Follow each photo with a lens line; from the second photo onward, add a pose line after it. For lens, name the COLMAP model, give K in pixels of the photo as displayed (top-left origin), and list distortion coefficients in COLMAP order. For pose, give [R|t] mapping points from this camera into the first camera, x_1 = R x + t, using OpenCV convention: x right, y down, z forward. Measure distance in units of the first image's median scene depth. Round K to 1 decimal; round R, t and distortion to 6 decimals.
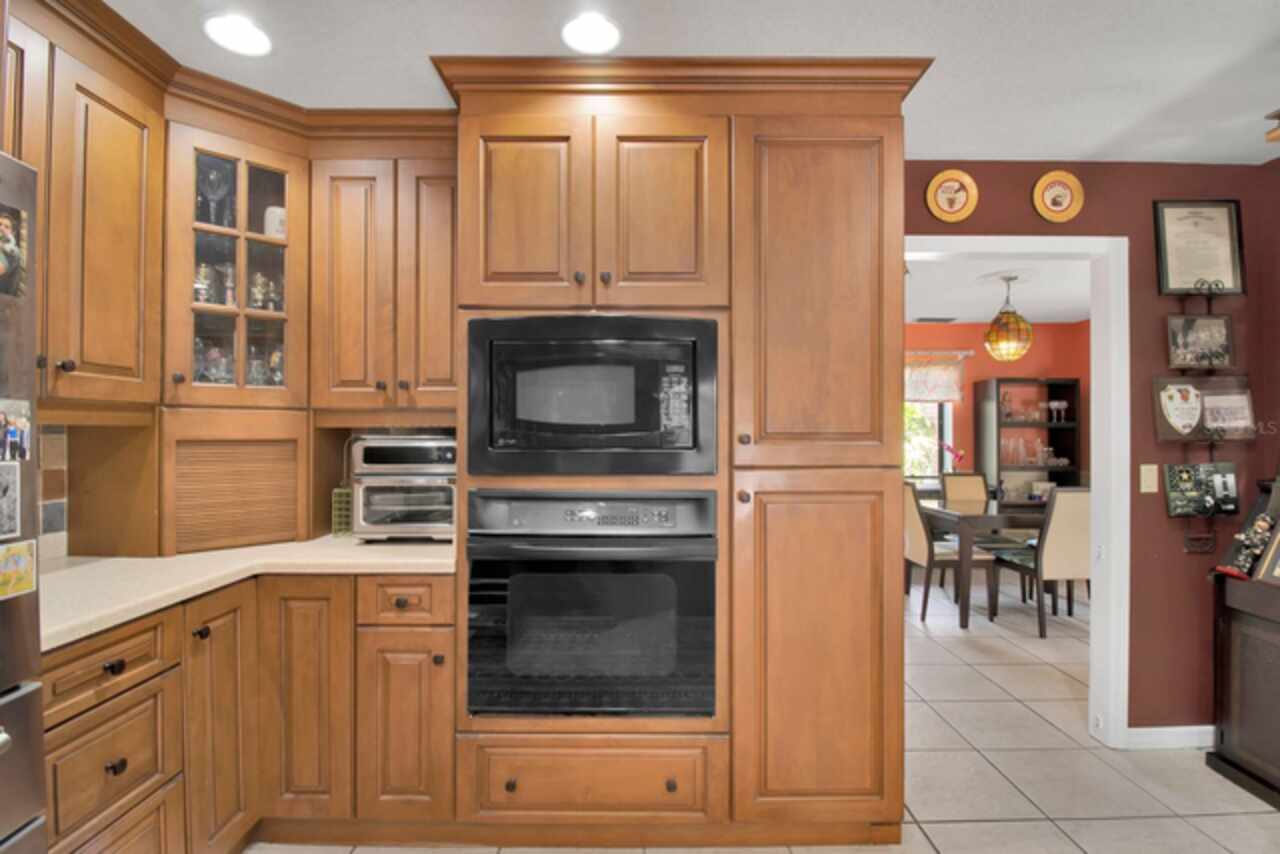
lens RADIAL K [[607.5, 0, 644.9], [0, 607.5, 428.7], [0, 0, 1]] dist [0.001131, -0.013041]
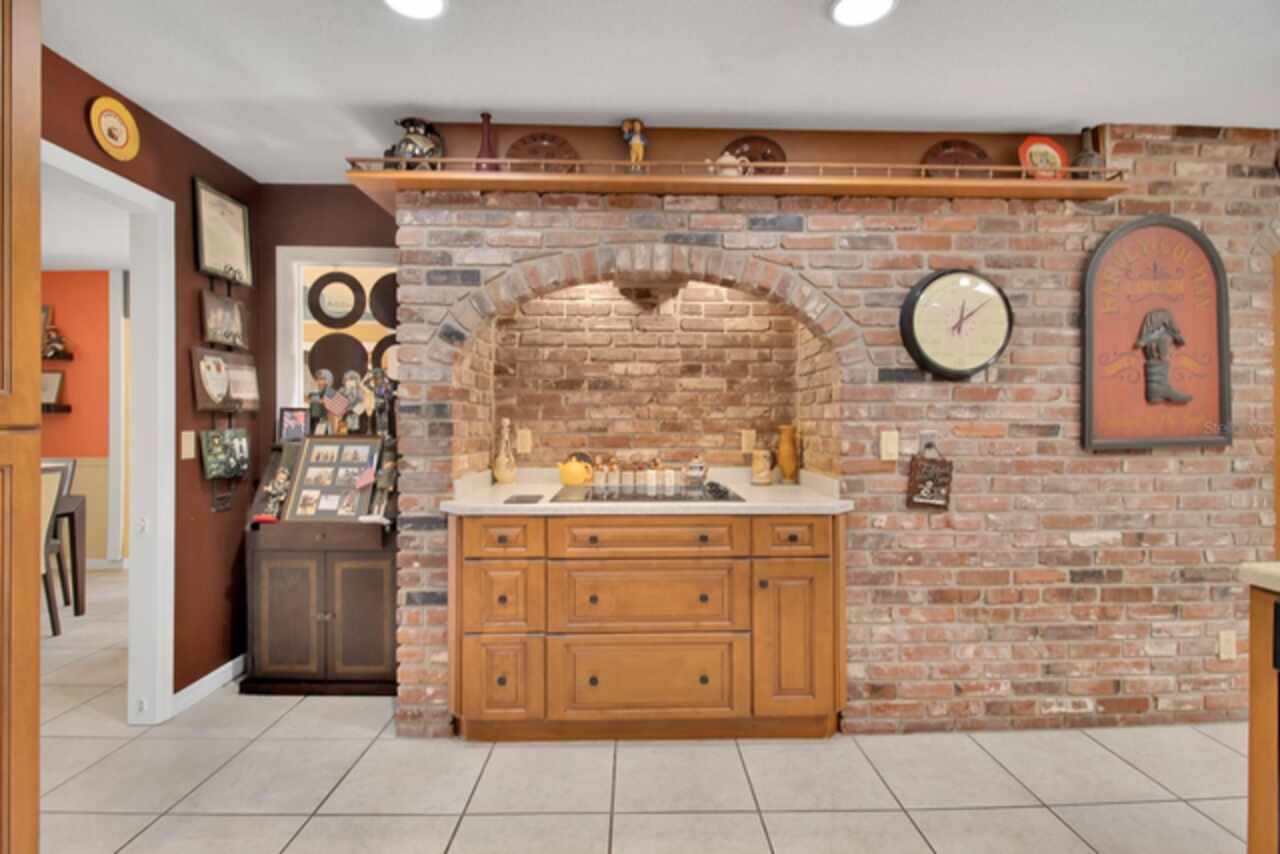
lens RADIAL K [[607.5, 0, 644.9], [0, 607.5, 428.7], [0, 0, 1]] dist [0.001131, -0.013041]
pose [[-0.020677, -0.006212, 0.999767, -0.241415], [-0.011221, 0.999919, 0.005981, 0.045535], [-0.999723, -0.011095, -0.020745, 0.276553]]
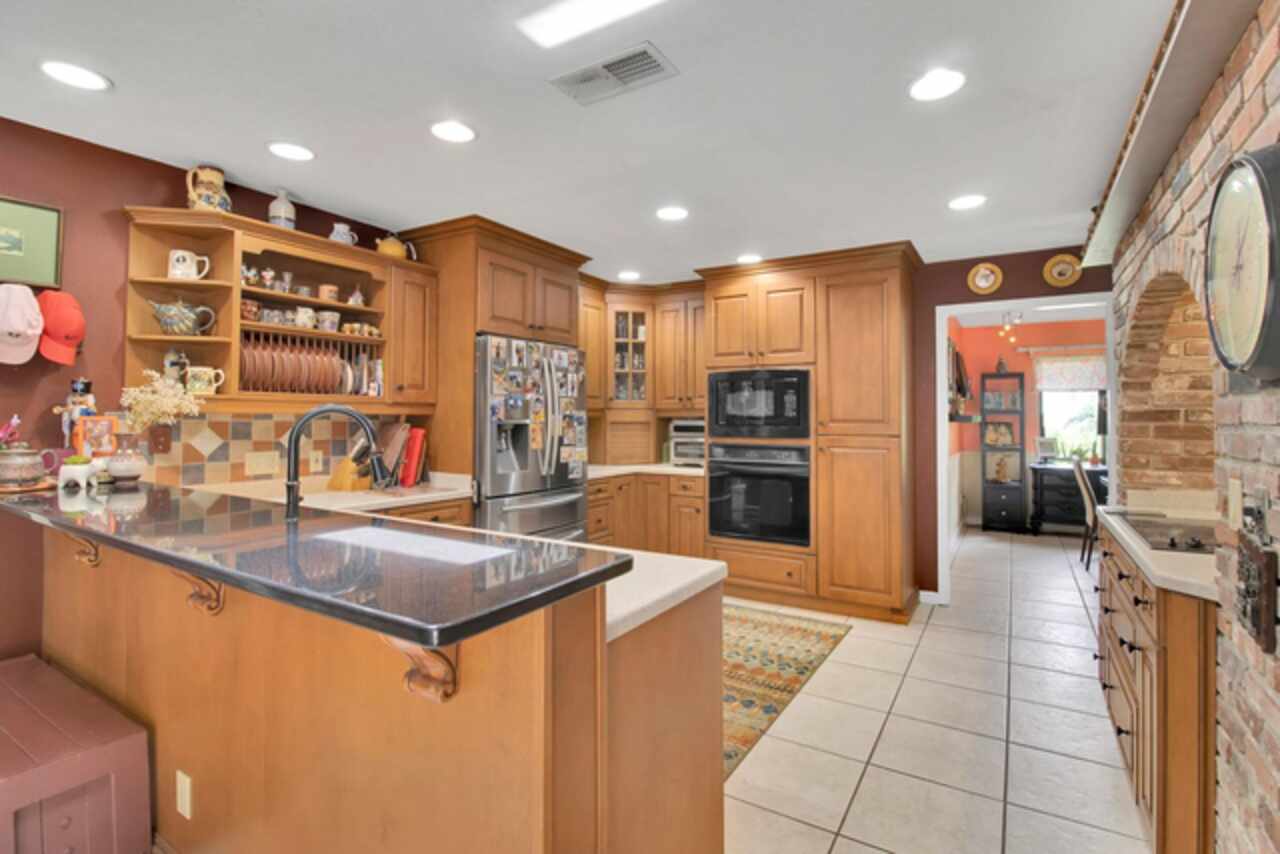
lens RADIAL K [[607.5, 0, 644.9], [0, 607.5, 428.7], [0, 0, 1]] dist [0.001131, -0.013041]
pose [[0.850451, 0.010859, -0.525942, 0.681007], [0.003823, 0.999633, 0.026822, -0.020037], [0.526040, -0.024821, 0.850098, -1.066045]]
